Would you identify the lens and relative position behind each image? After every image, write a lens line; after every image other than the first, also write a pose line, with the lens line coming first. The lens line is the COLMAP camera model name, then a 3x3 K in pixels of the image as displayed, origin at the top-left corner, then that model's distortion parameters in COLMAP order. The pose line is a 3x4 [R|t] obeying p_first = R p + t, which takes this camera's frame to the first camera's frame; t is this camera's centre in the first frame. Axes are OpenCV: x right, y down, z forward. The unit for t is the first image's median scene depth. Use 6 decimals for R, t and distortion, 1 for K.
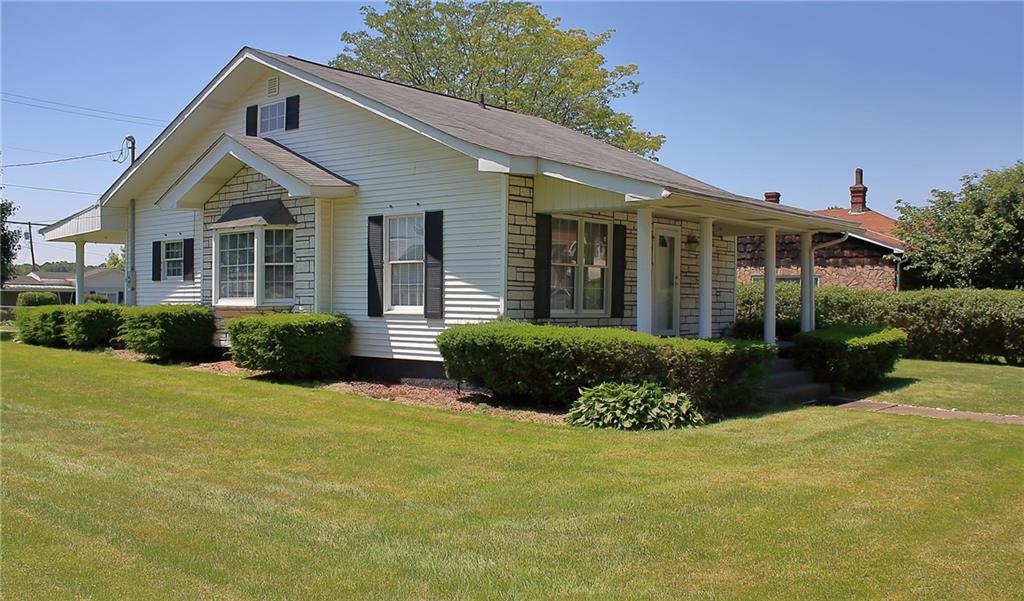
lens RADIAL K [[866.1, 0, 512.0], [0, 866.1, 300.5], [0, 0, 1]] dist [-0.000862, 0.000481]
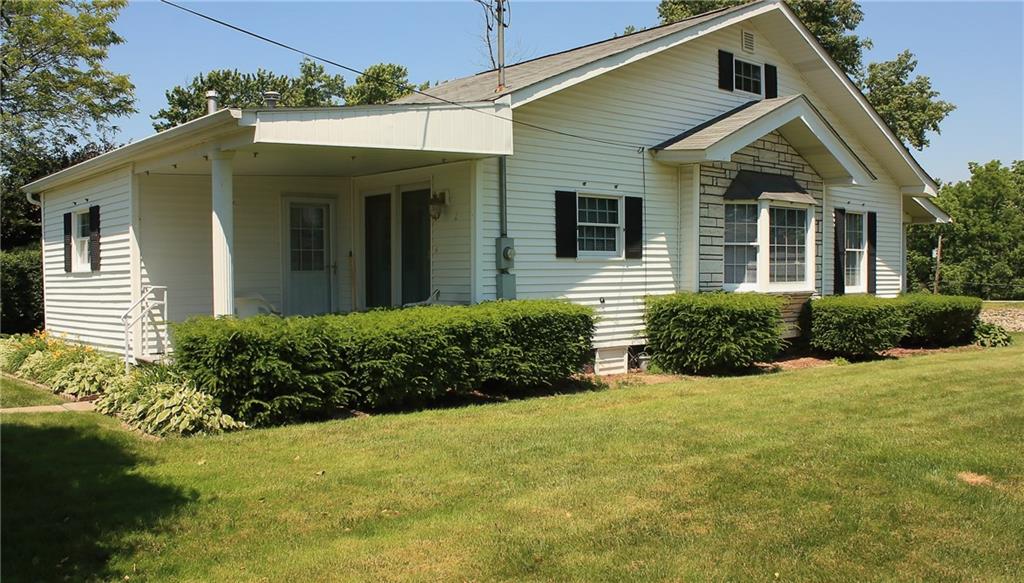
lens RADIAL K [[876.0, 0, 512.0], [0, 876.0, 291.5], [0, 0, 1]] dist [-0.002531, -0.001558]
pose [[0.111519, -0.019614, 0.993569, -1.223765], [0.012885, 0.999750, 0.018290, -0.012961], [-0.993679, 0.010763, 0.111743, 1.169294]]
